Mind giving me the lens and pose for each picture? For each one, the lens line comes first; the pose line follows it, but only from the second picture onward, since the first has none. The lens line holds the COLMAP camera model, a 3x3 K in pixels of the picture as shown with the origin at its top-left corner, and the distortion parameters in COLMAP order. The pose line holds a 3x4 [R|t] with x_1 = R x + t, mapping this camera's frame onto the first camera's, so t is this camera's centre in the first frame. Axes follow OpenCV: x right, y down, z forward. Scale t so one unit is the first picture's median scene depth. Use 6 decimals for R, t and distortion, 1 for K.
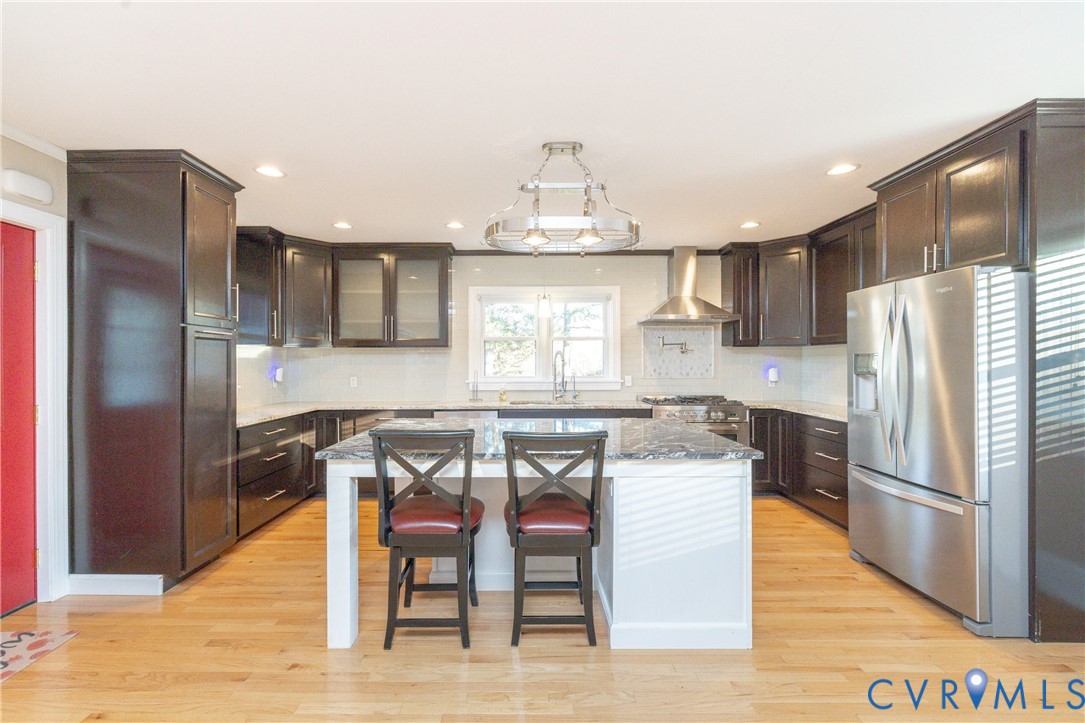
lens RADIAL K [[463.3, 0, 533.9], [0, 463.3, 336.3], [0, 0, 1]] dist [0.007316, -0.000647]
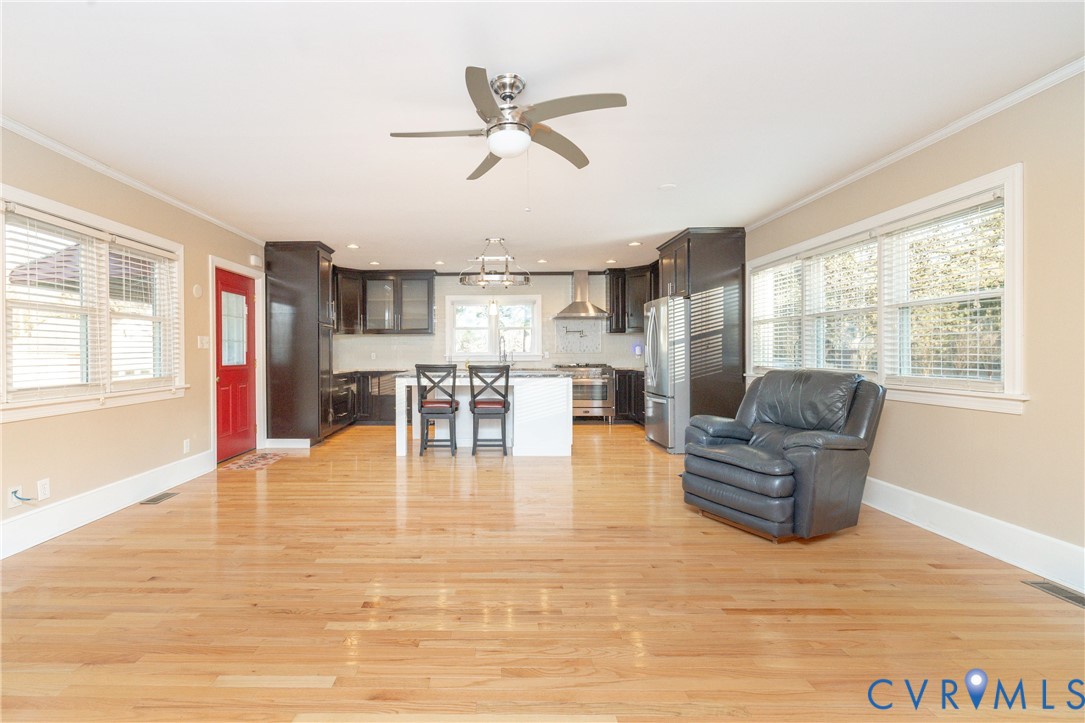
lens RADIAL K [[463.3, 0, 493.1], [0, 463.3, 334.2], [0, 0, 1]] dist [0.007316, -0.000647]
pose [[0.999951, -0.003410, -0.009298, 0.065232], [0.003567, 0.999851, 0.016903, -0.003618], [0.009239, -0.016935, 0.999814, -1.063558]]
